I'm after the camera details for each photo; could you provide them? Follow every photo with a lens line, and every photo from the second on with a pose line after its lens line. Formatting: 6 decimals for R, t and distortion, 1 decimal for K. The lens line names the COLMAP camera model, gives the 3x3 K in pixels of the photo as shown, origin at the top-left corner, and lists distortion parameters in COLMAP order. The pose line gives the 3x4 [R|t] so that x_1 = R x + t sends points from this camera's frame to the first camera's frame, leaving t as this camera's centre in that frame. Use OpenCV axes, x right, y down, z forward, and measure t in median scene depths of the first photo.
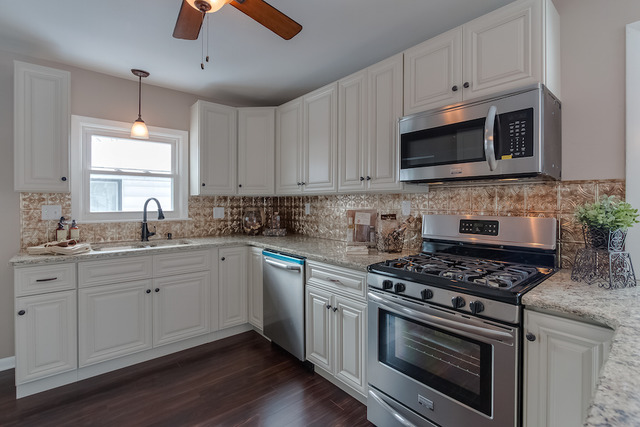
lens RADIAL K [[306.1, 0, 326.2], [0, 306.1, 201.6], [0, 0, 1]] dist [-0.009391, -0.000196]
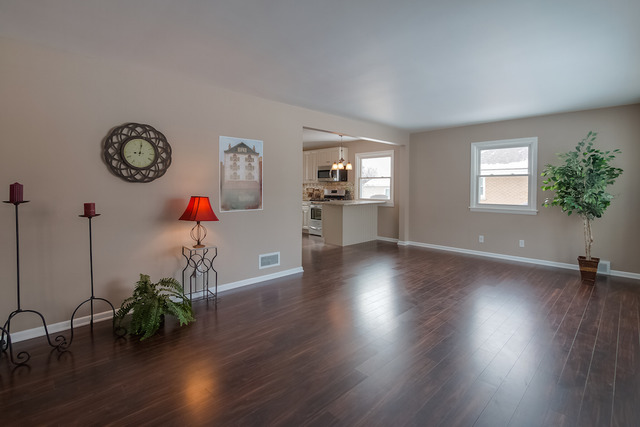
lens RADIAL K [[306.1, 0, 326.2], [0, 306.1, 201.6], [0, 0, 1]] dist [-0.009391, -0.000196]
pose [[0.997588, 0.003698, 0.069308, 0.049444], [-0.007185, 0.998717, 0.050118, 0.003070], [-0.069034, -0.050495, 0.996336, -2.326533]]
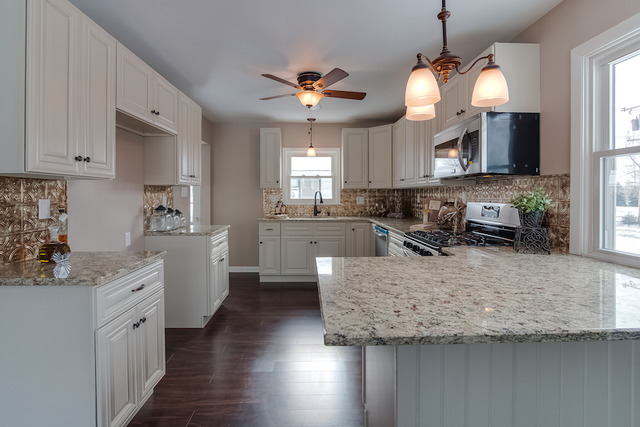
lens RADIAL K [[305.2, 0, 306.3], [0, 305.2, 194.0], [0, 0, 1]] dist [-0.003600, -0.000212]
pose [[0.756273, -0.000539, -0.654257, 0.511191], [0.003005, 0.999992, 0.002650, 0.000880], [0.654250, -0.003970, 0.756268, -0.343042]]
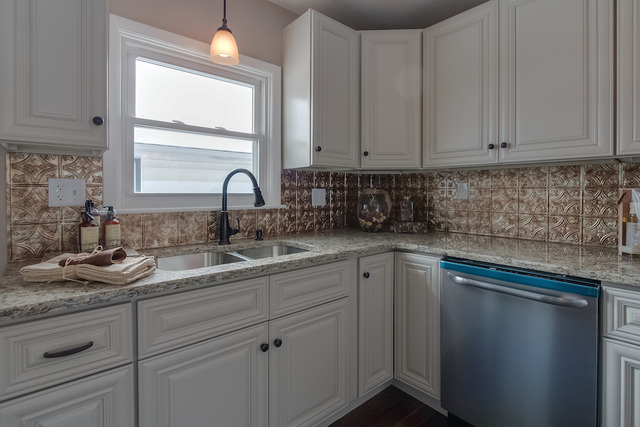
lens RADIAL K [[308.5, 0, 328.1], [0, 308.5, 192.3], [0, 0, 1]] dist [-0.016041, 0.000087]
pose [[0.999889, 0.001381, 0.014862, -0.426238], [-0.001406, 0.999998, 0.001669, 0.031221], [-0.014859, -0.001690, 0.999888, 0.431349]]
